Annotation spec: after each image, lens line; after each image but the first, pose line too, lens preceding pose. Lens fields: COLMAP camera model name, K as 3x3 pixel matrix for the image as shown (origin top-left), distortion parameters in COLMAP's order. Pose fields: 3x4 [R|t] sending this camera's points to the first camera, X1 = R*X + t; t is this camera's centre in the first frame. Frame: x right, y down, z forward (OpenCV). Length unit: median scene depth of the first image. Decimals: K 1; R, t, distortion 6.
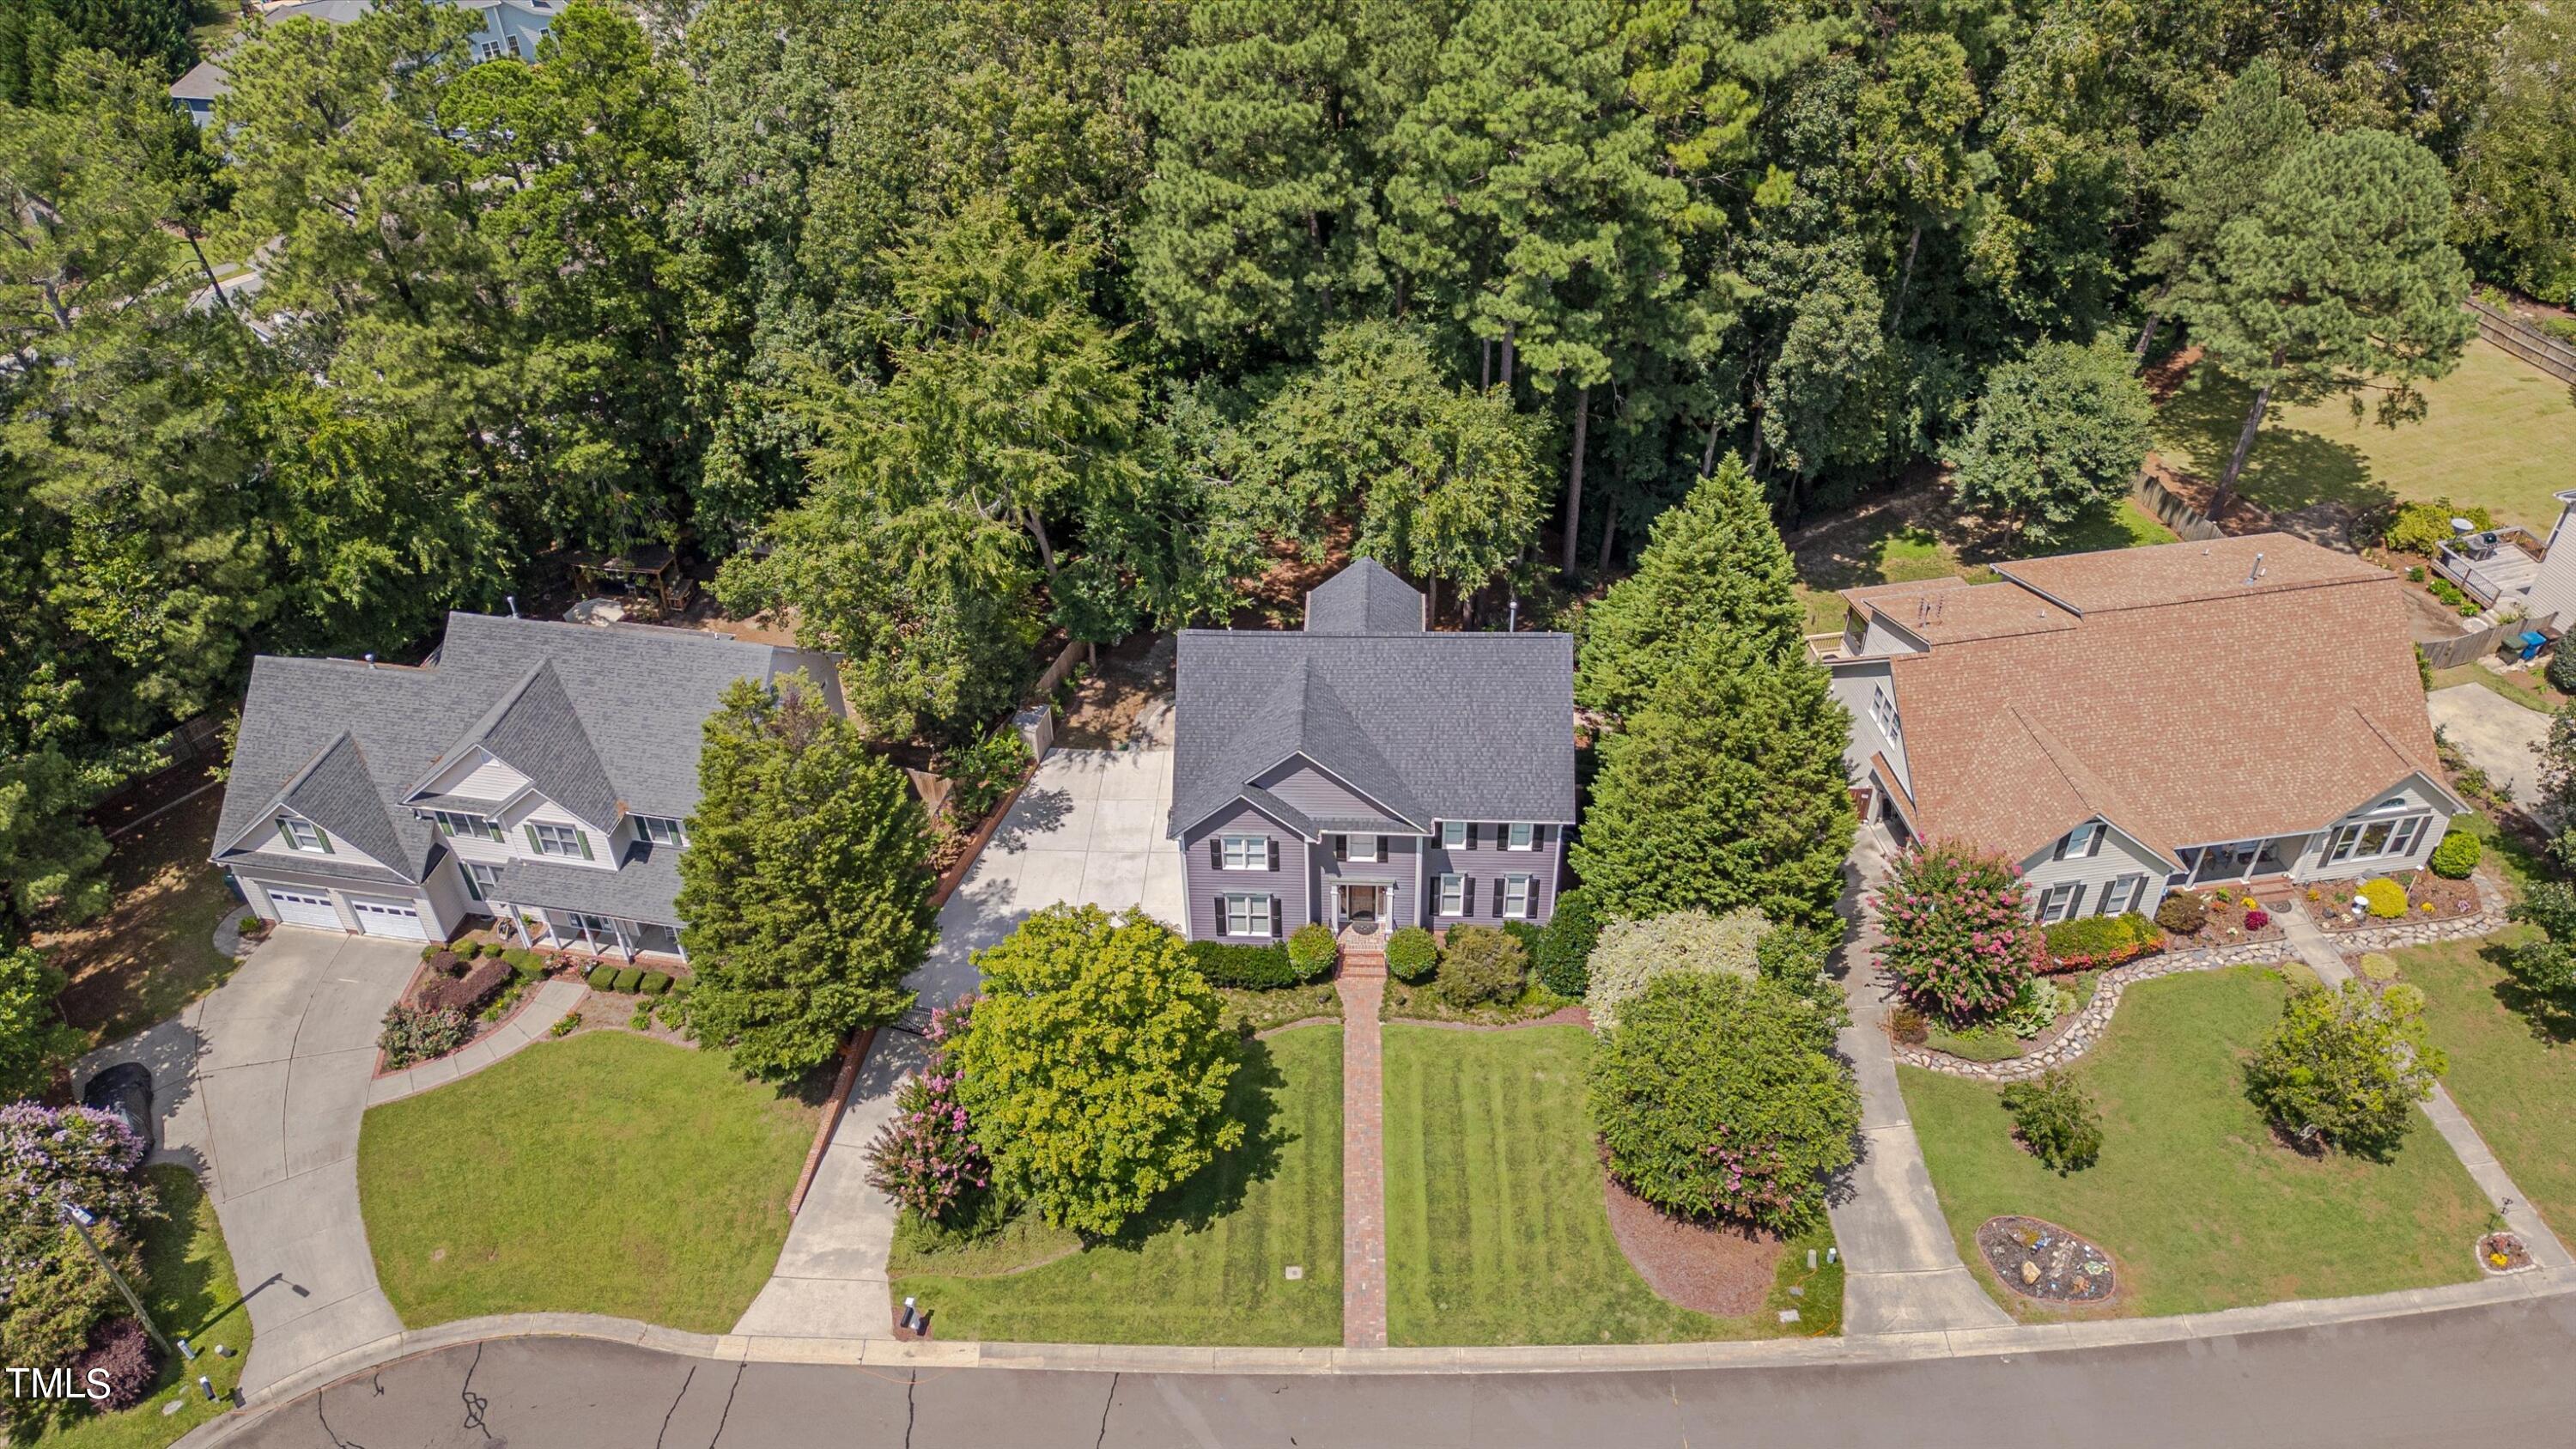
lens RADIAL K [[1750.7, 0, 1270.0], [0, 1750.7, 707.3], [0, 0, 1]] dist [0.091595, -0.089441]
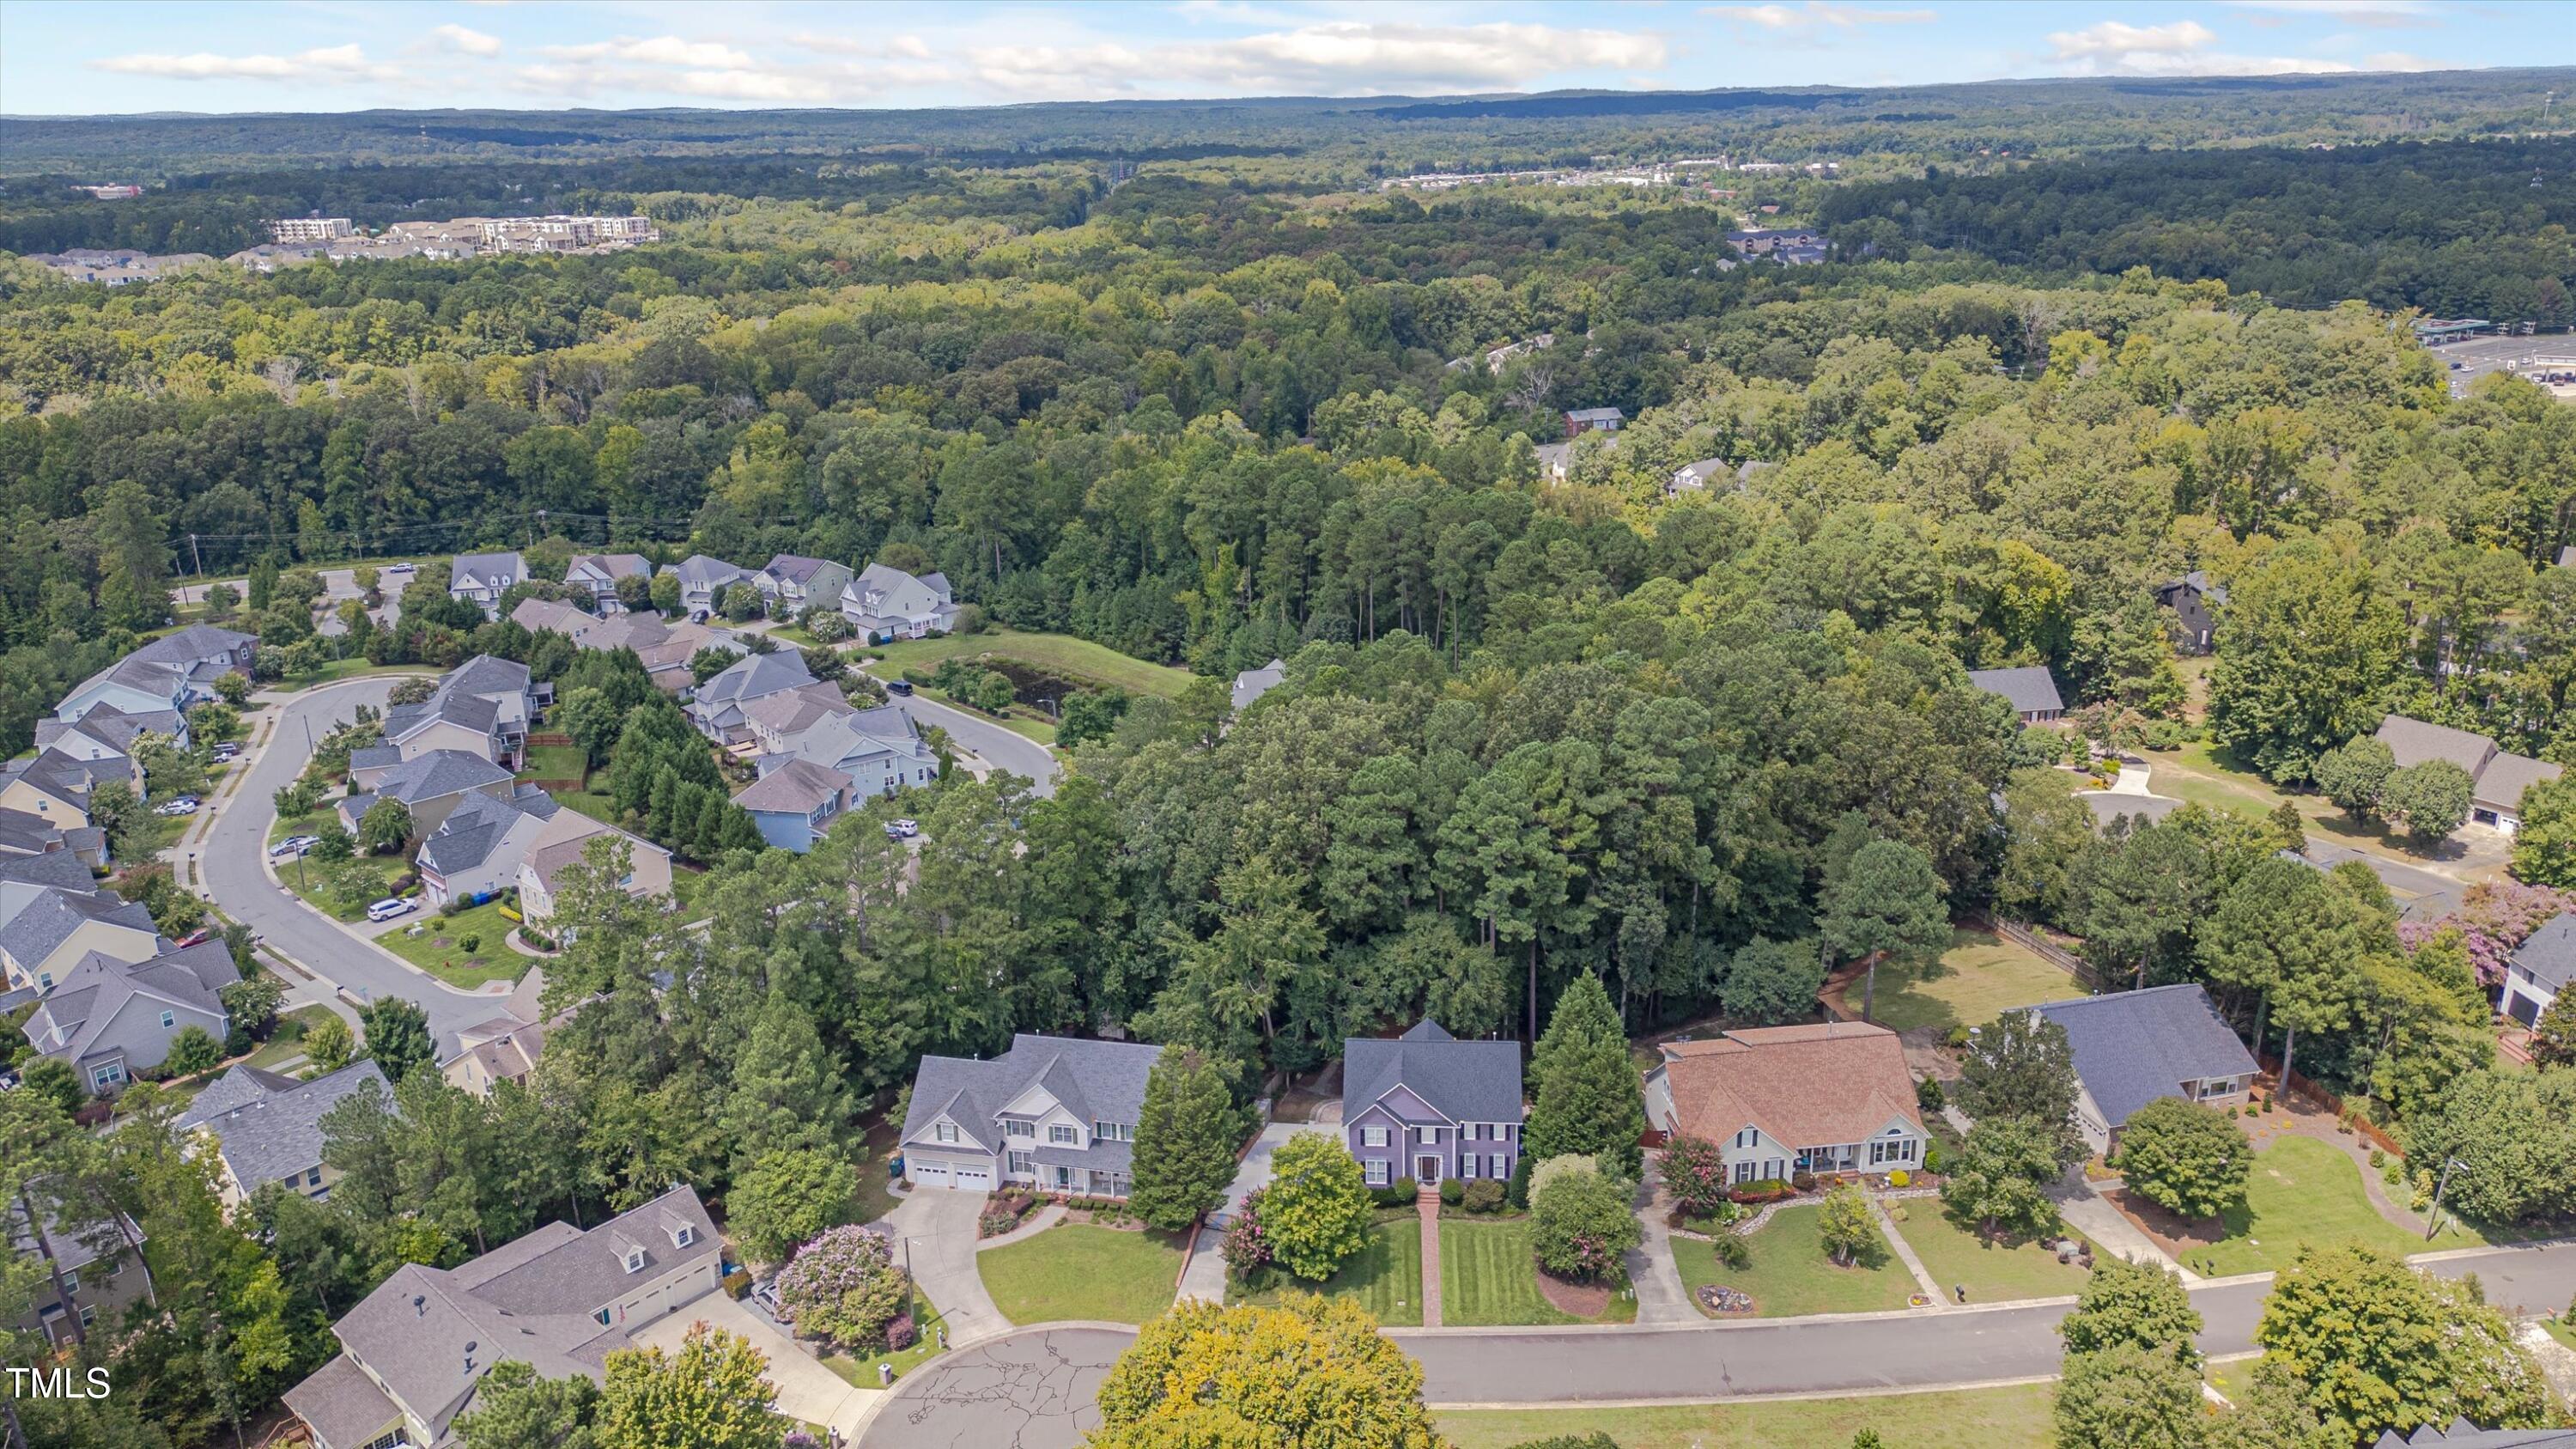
lens RADIAL K [[1750.7, 0, 1270.0], [0, 1750.7, 707.3], [0, 0, 1]] dist [0.091595, -0.089441]
pose [[0.999470, 0.011428, -0.030497, -0.081540], [-0.021989, 0.927543, -0.373068, 0.390448], [0.024024, 0.373540, 0.927303, -1.213584]]
